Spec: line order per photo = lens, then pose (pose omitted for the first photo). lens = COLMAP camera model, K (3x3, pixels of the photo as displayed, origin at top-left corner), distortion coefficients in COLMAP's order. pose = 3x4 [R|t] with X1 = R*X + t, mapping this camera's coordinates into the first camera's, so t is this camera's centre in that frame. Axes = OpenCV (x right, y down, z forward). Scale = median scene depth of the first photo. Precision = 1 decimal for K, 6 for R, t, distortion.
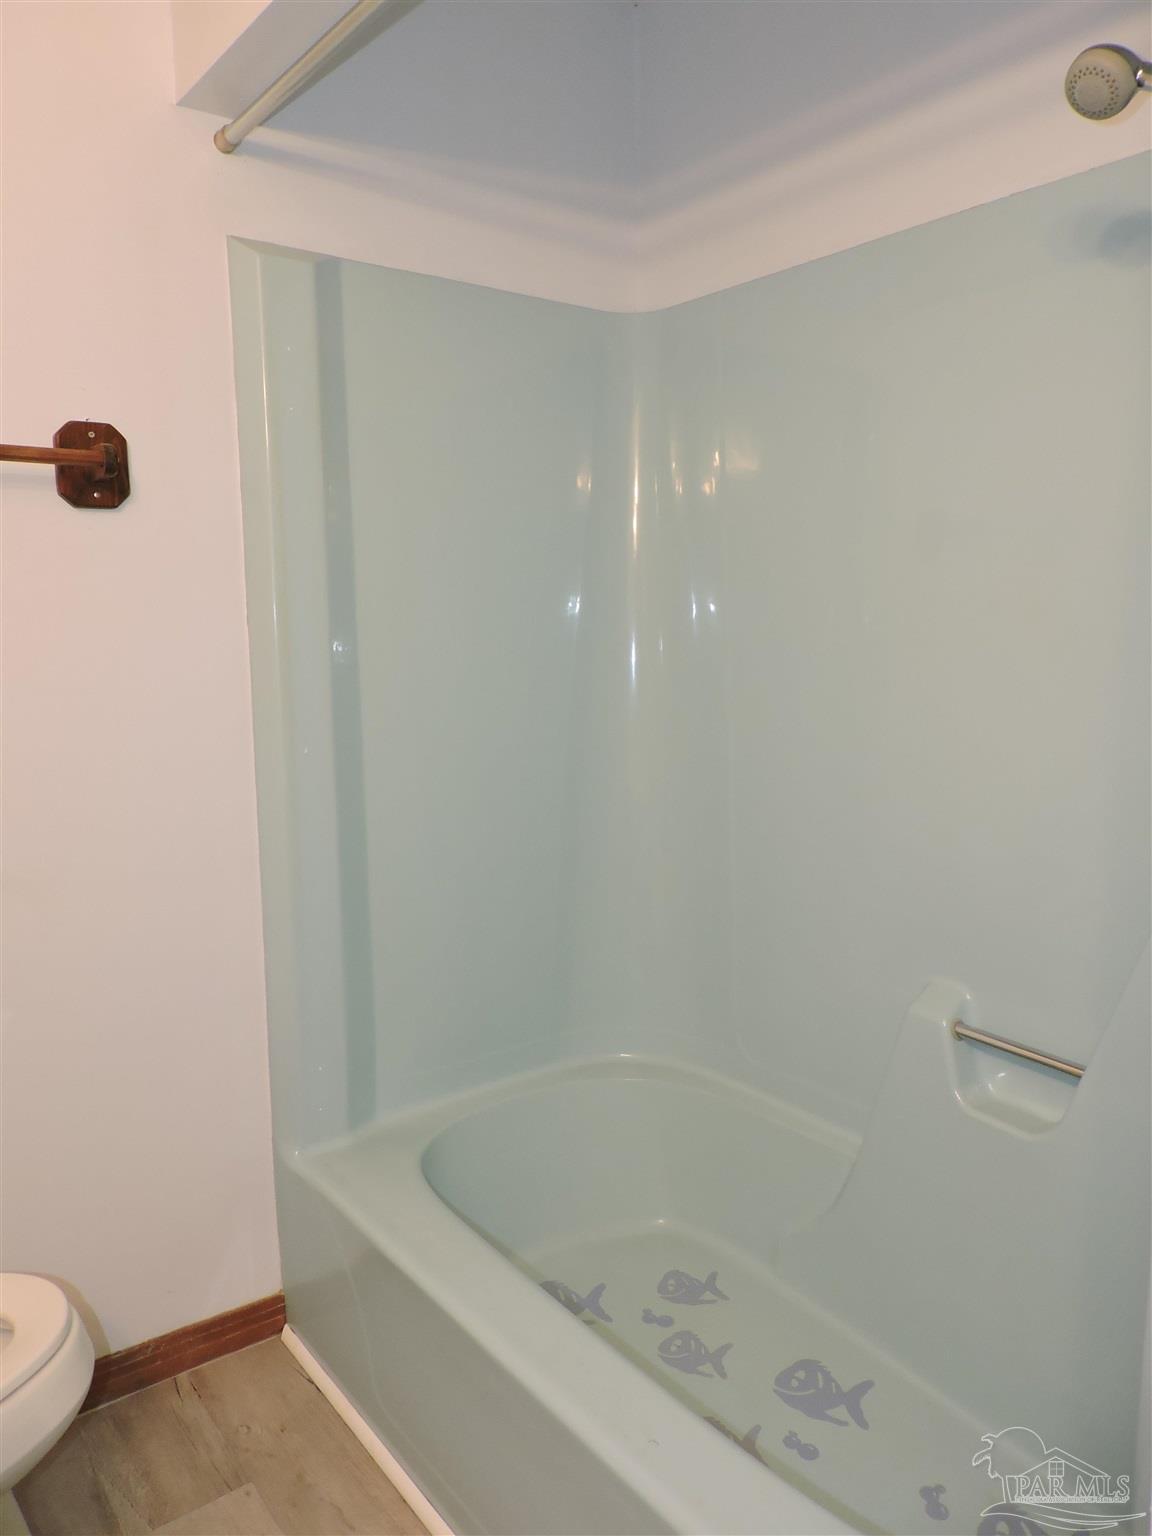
lens RADIAL K [[1095.0, 0, 576.0], [0, 1095.0, 768.0], [0, 0, 1]] dist [-0.008742, -0.001998]
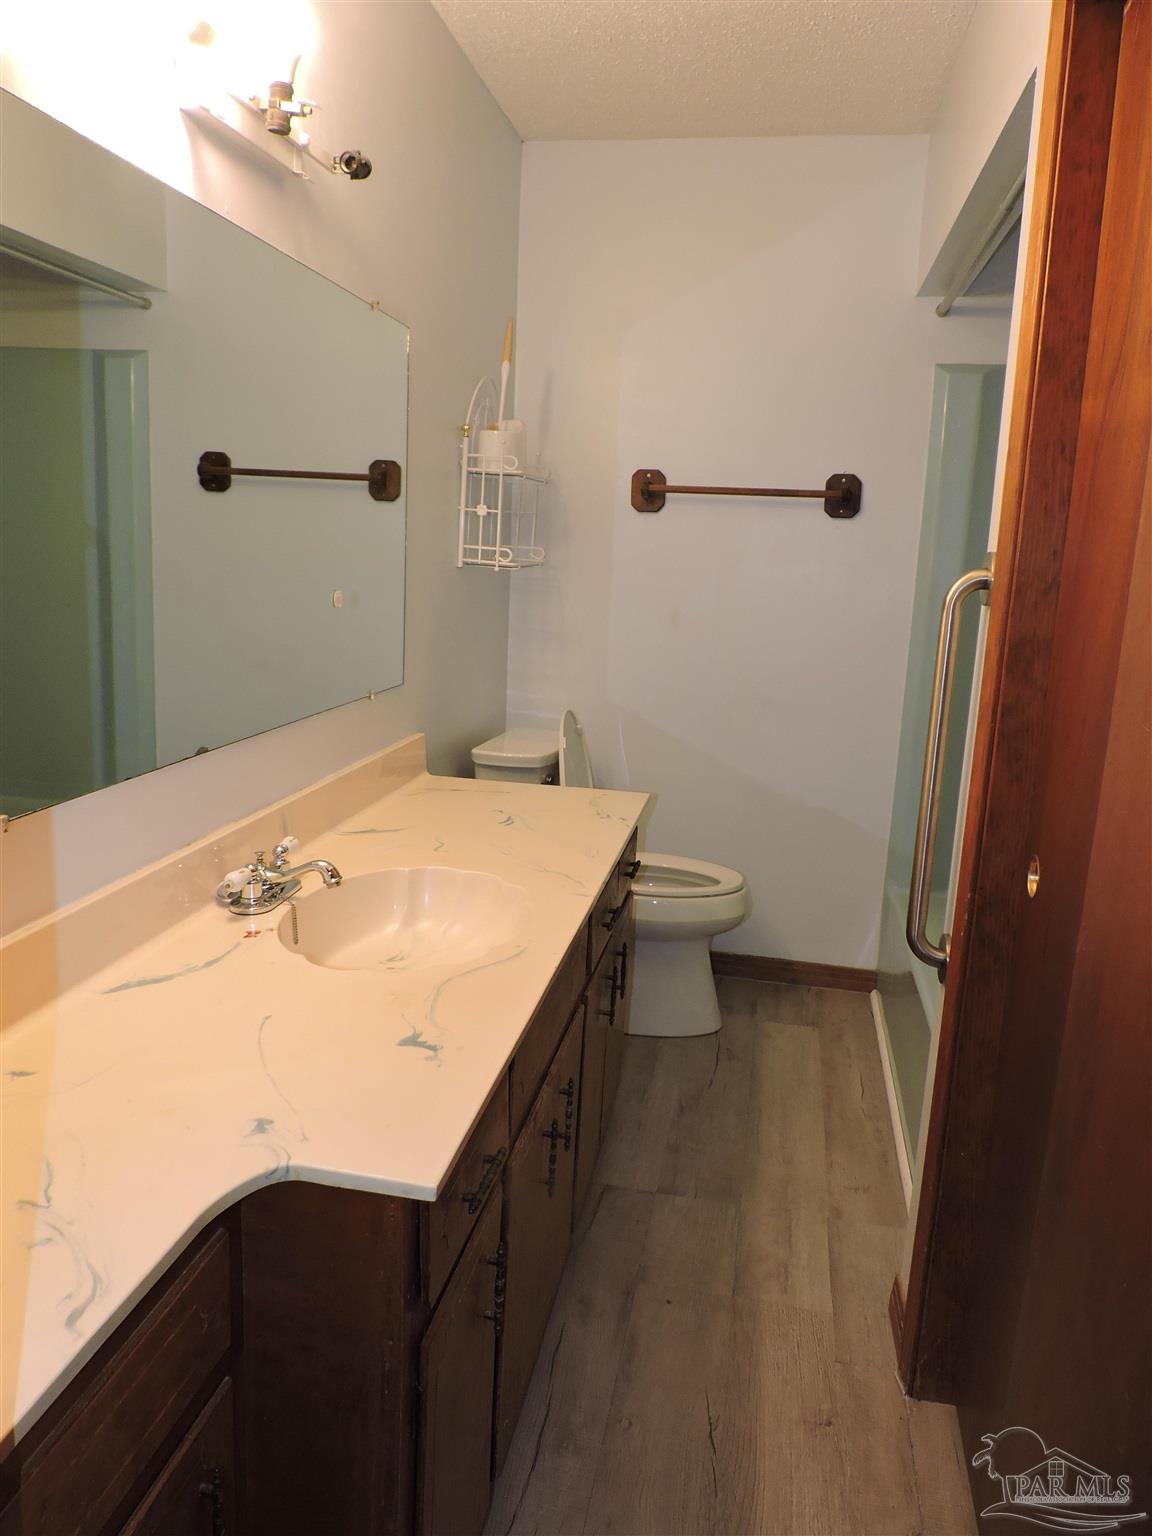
lens RADIAL K [[1095.0, 0, 576.0], [0, 1095.0, 768.0], [0, 0, 1]] dist [-0.008742, -0.001998]
pose [[0.658244, 0.175686, -0.732018, 0.717698], [-0.148069, 0.983607, 0.102922, 0.063774], [0.738100, 0.040641, 0.673467, -0.606268]]
